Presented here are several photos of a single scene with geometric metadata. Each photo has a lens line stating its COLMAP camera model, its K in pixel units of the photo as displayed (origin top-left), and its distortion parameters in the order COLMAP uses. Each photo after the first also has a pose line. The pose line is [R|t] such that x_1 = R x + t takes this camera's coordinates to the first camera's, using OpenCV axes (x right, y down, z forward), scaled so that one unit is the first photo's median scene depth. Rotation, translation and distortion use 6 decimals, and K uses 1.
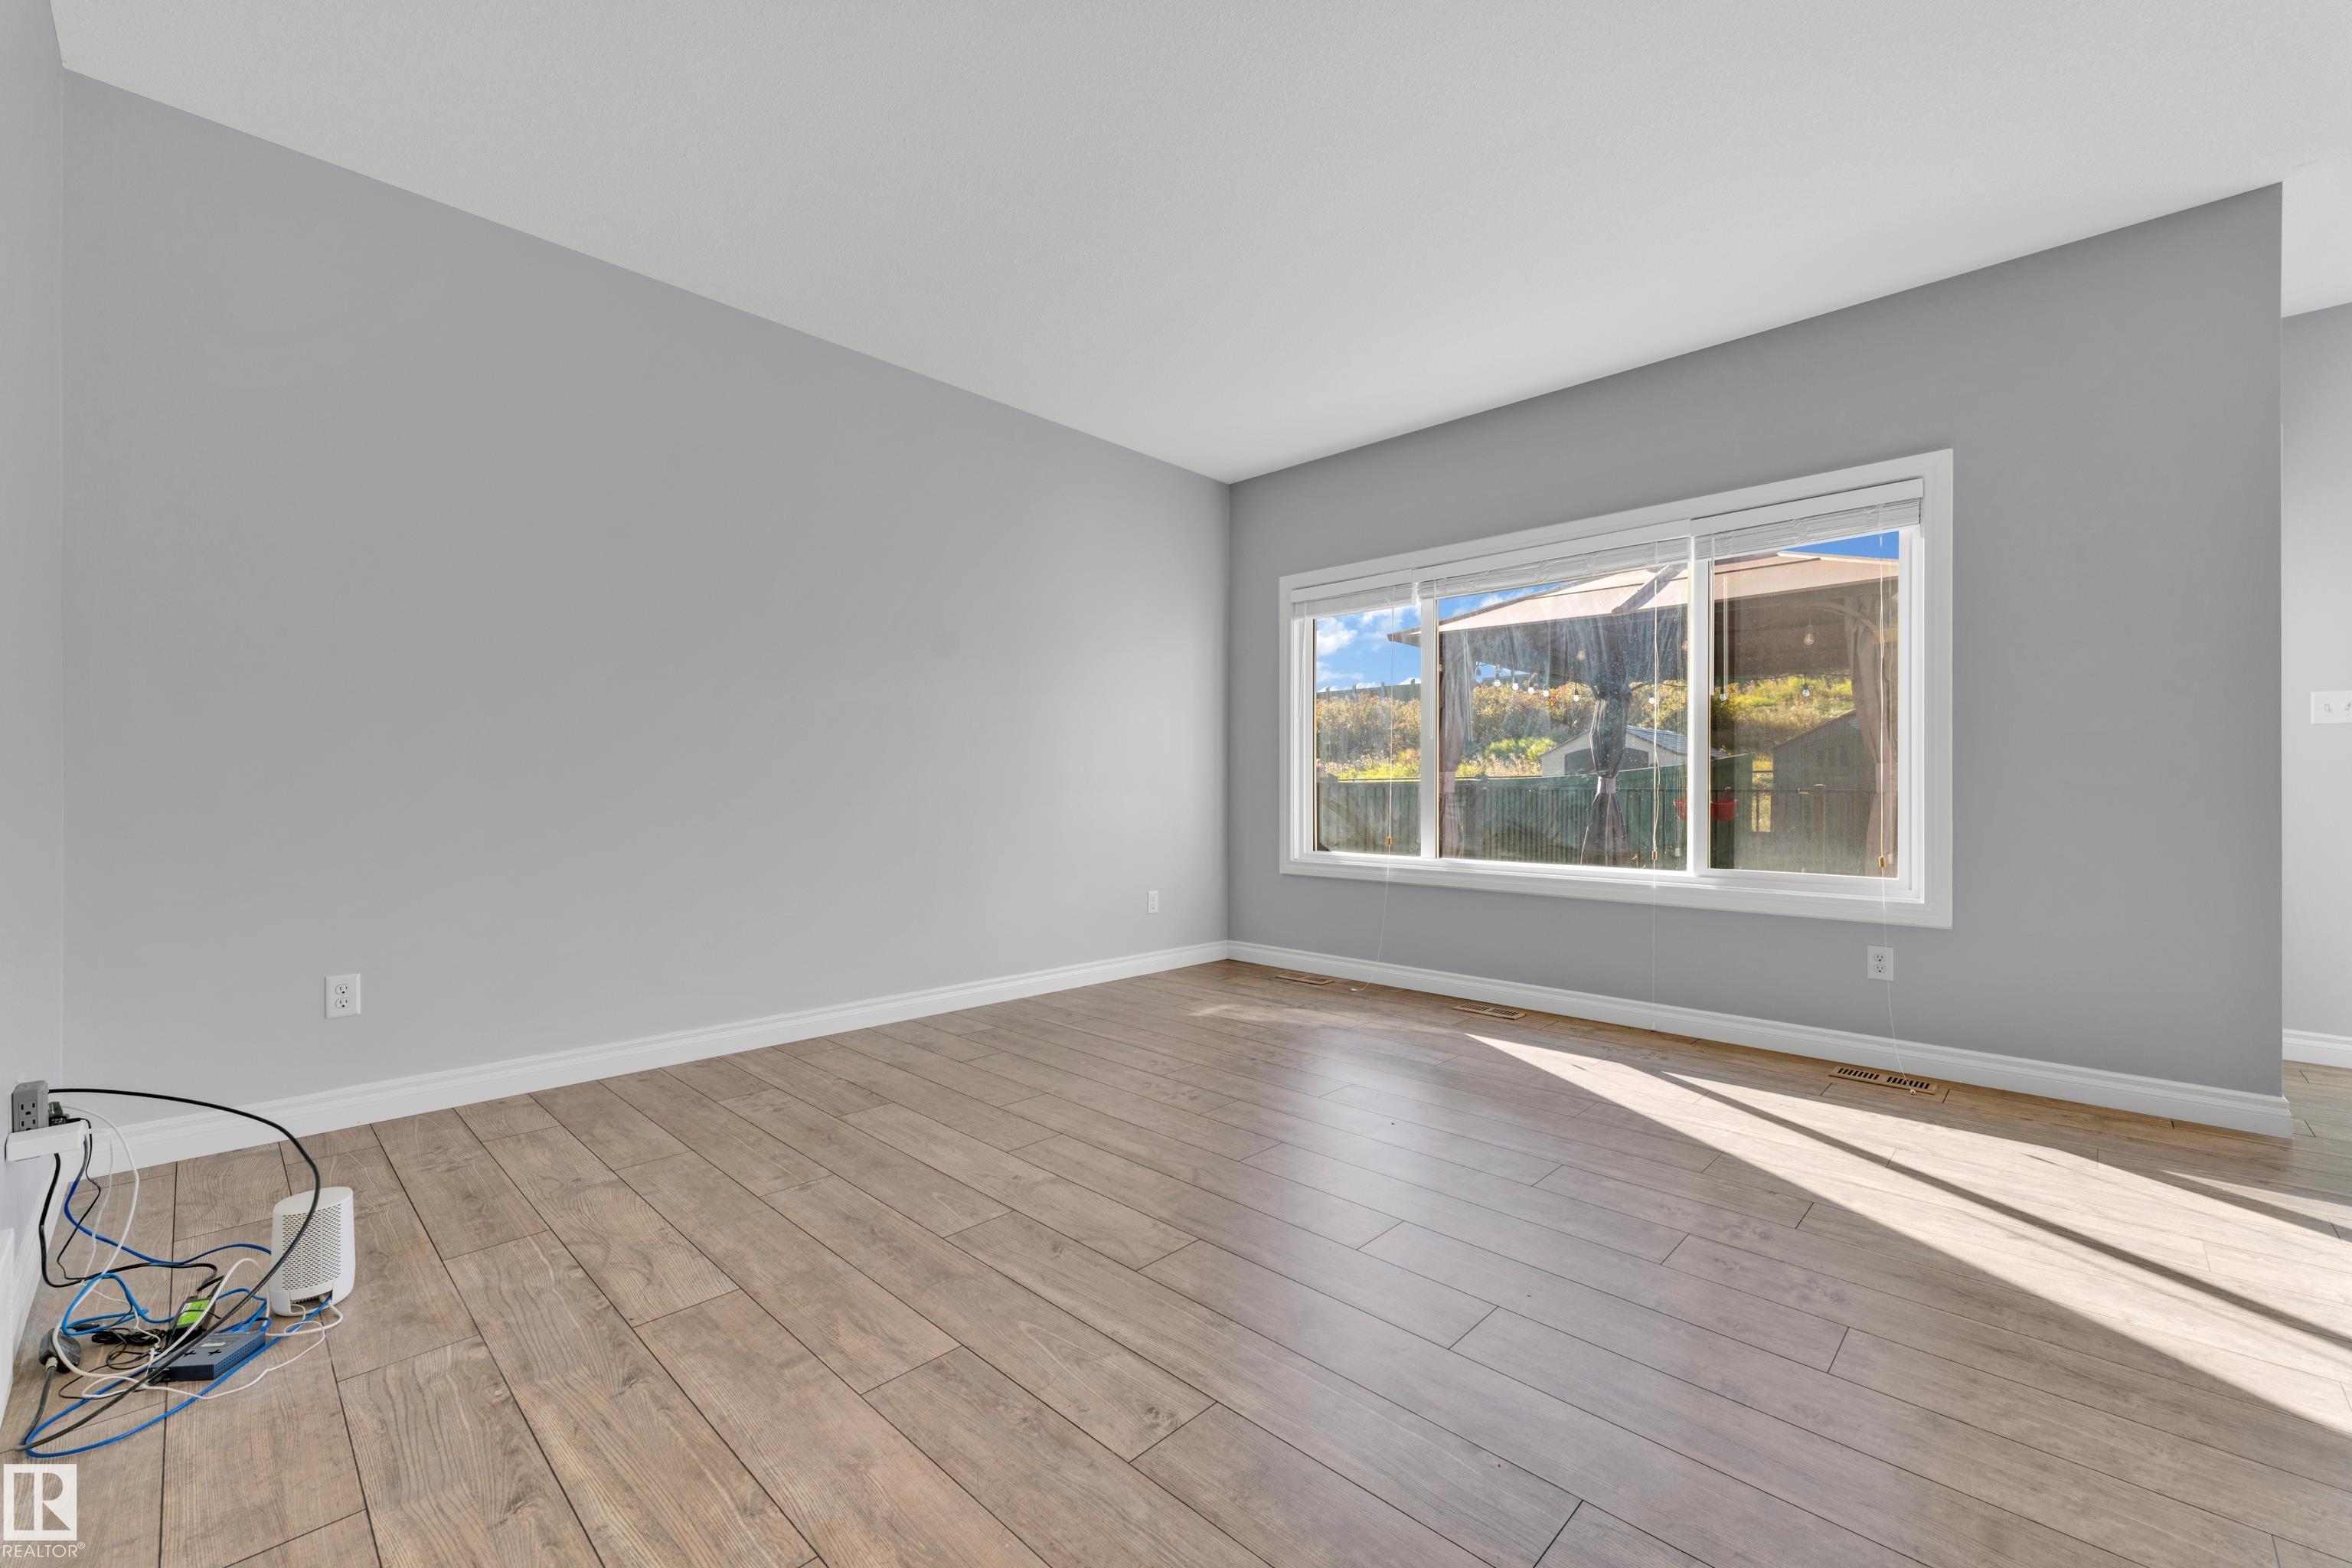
lens RADIAL K [[953.7, 0, 1176.0], [0, 953.7, 784.0], [0, 0, 1]] dist [0.002049, 0.000167]
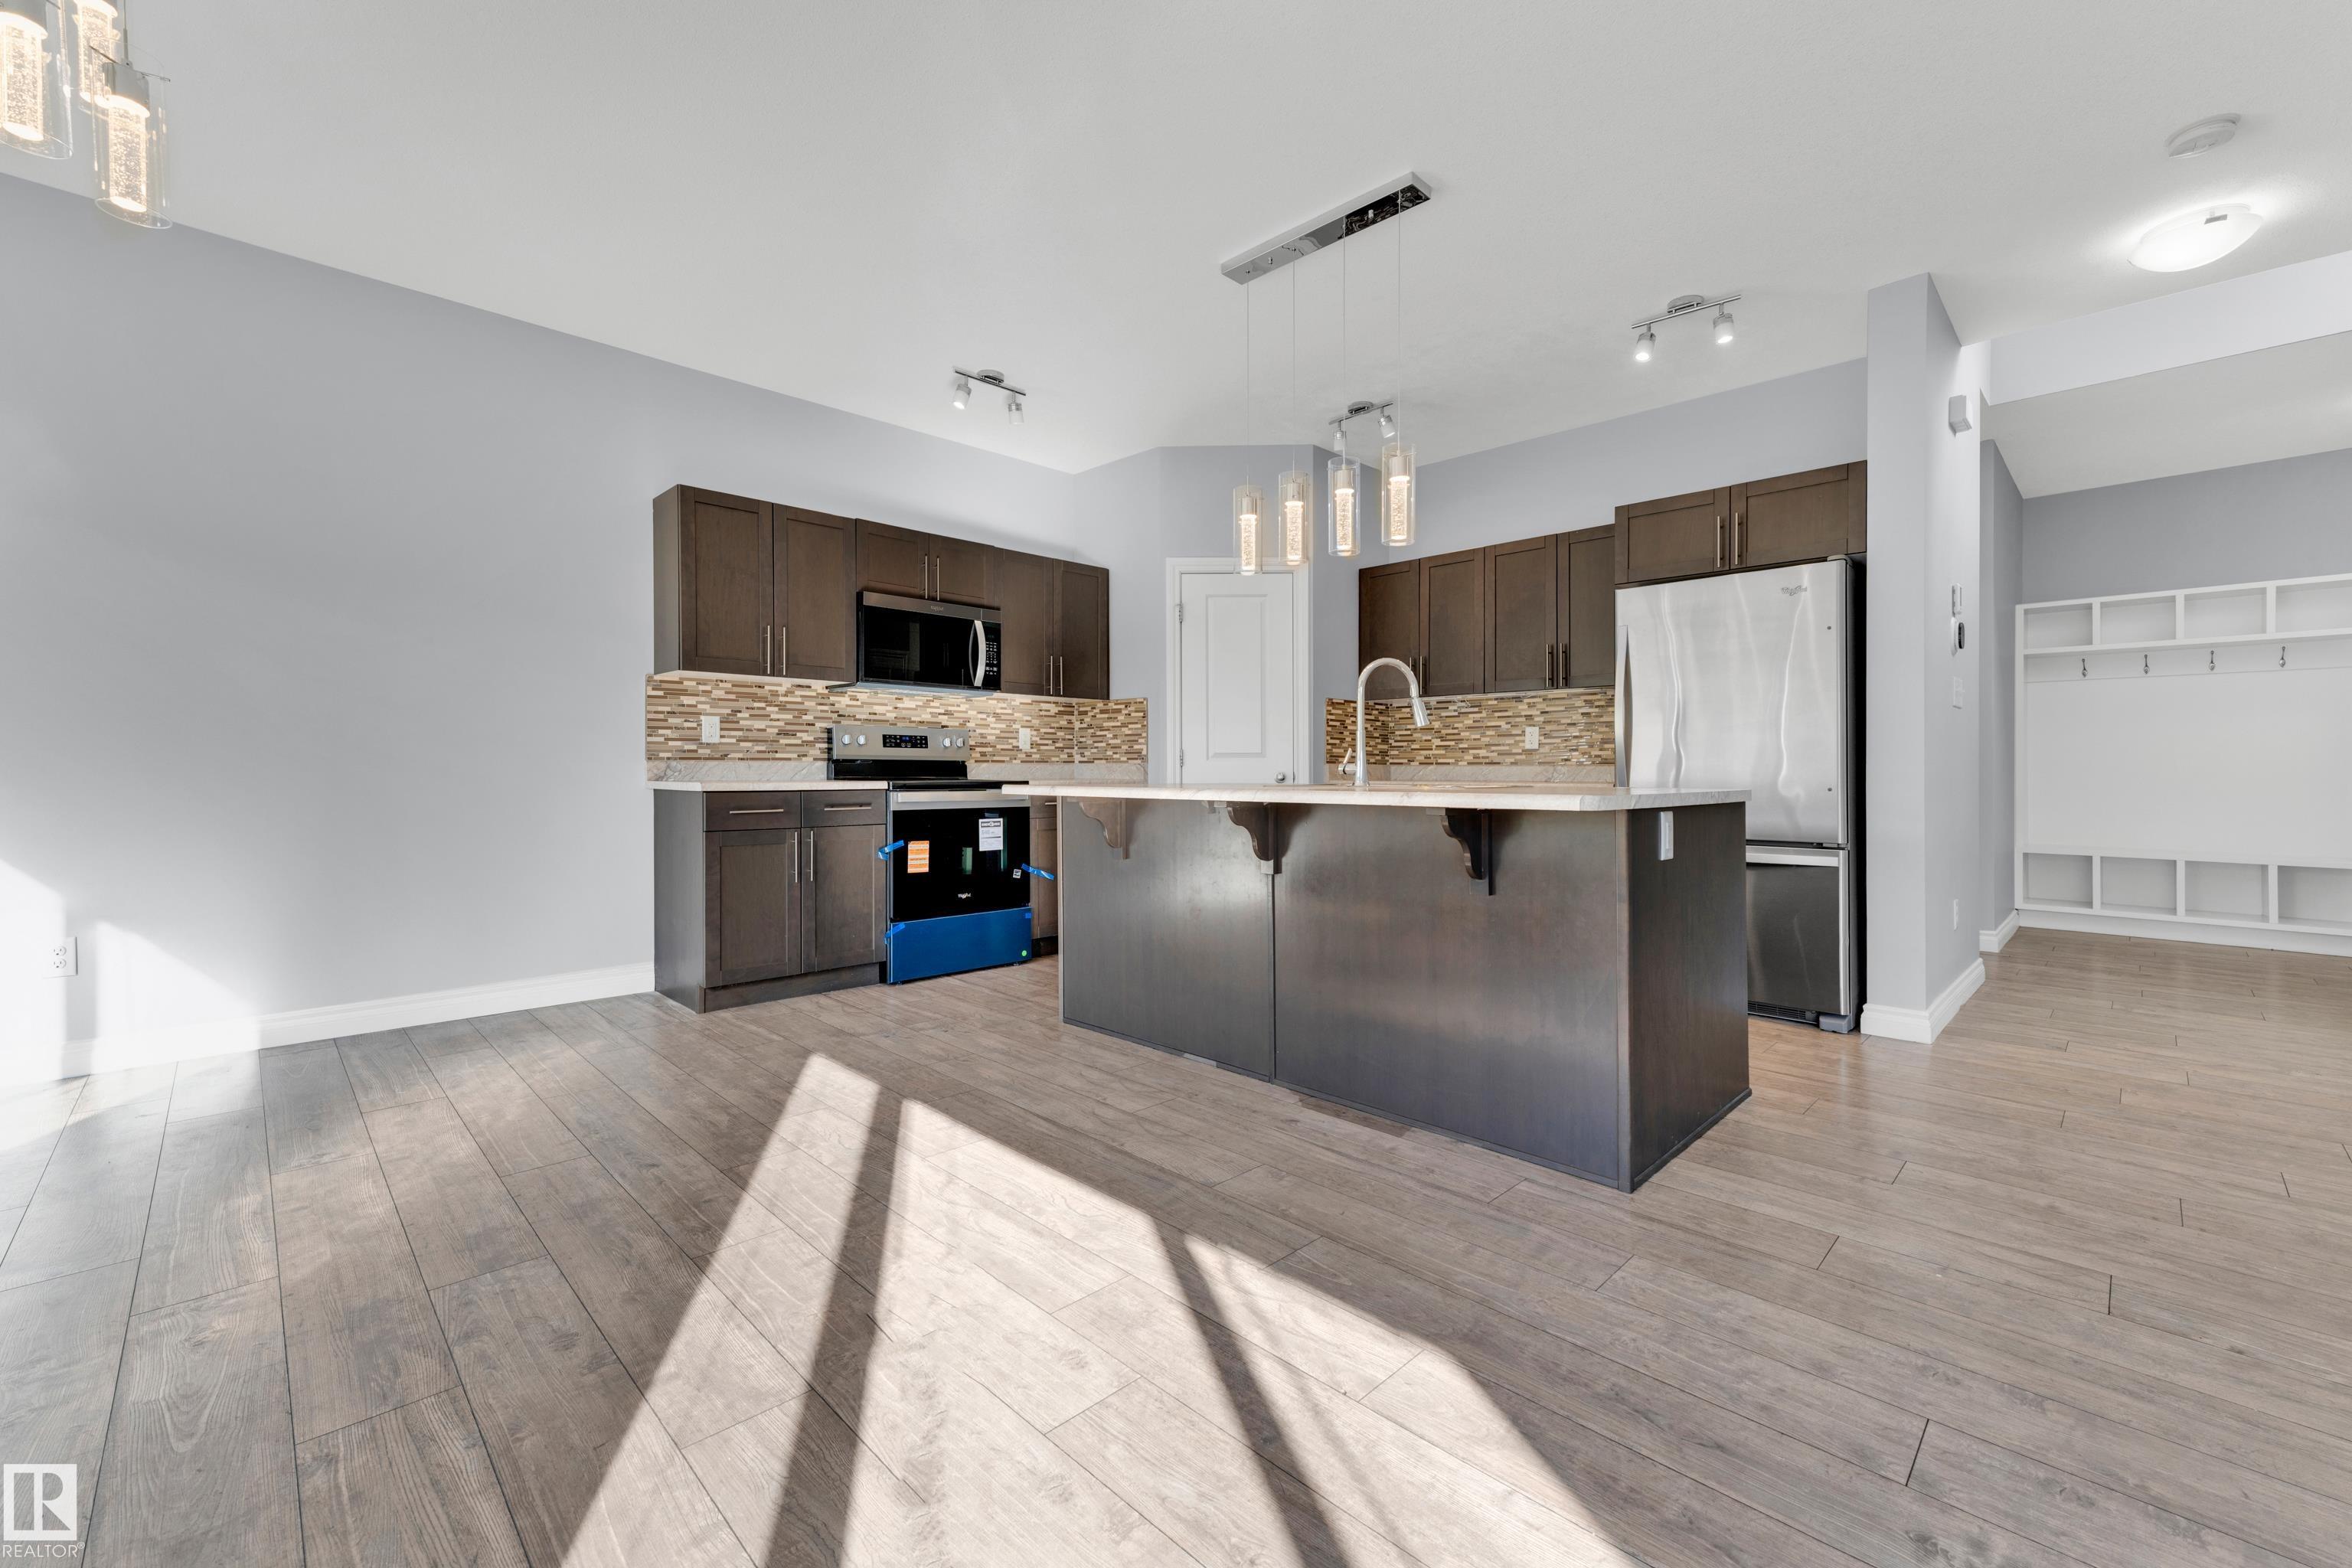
lens RADIAL K [[960.9, 0, 1171.2], [0, 960.9, 783.9], [0, 0, 1]] dist [0.006709, -0.000156]
pose [[-0.999620, -0.008655, 0.026170, 0.925450], [-0.008407, 0.999919, 0.009566, 0.014223], [-0.026251, 0.009342, -0.999612, 1.293730]]
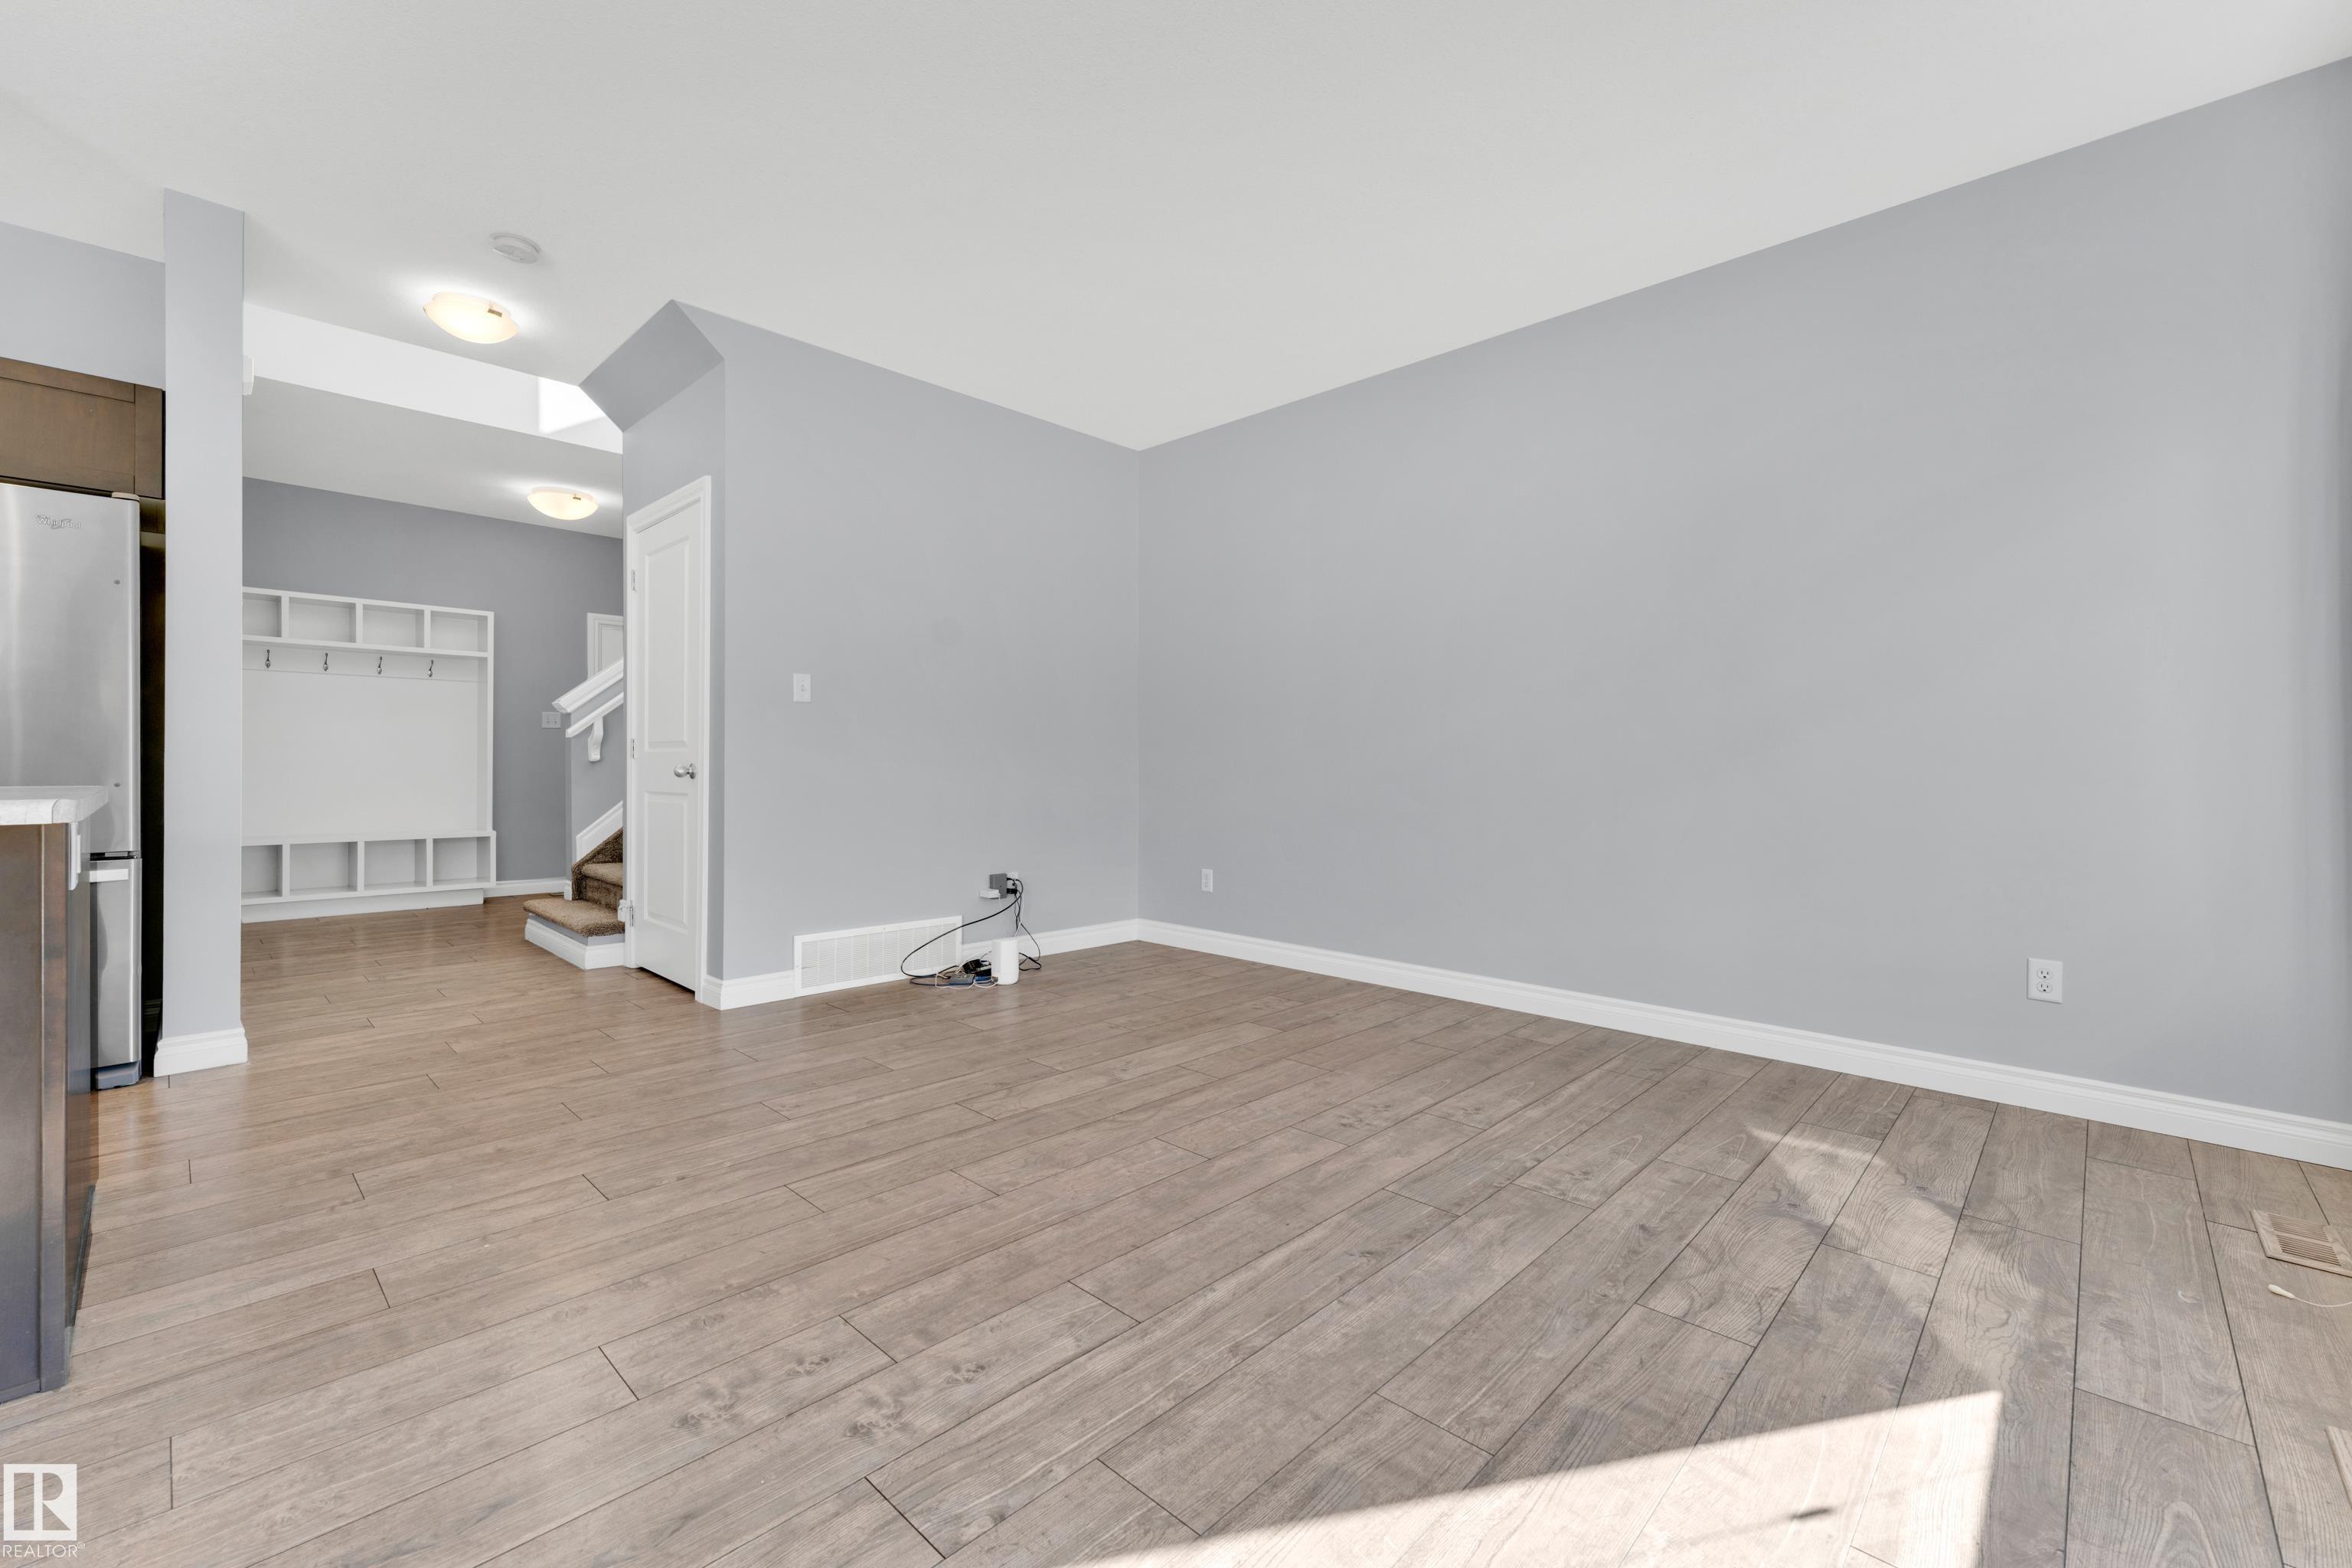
lens RADIAL K [[971.5, 0, 1169.9], [0, 971.5, 746.4], [0, 0, 1]] dist [0.003366, -0.000015]
pose [[-0.003033, -0.028615, -0.999586, 1.147232], [-0.002298, 0.999588, -0.028608, 0.018288], [0.999993, 0.002211, -0.003097, 1.072719]]
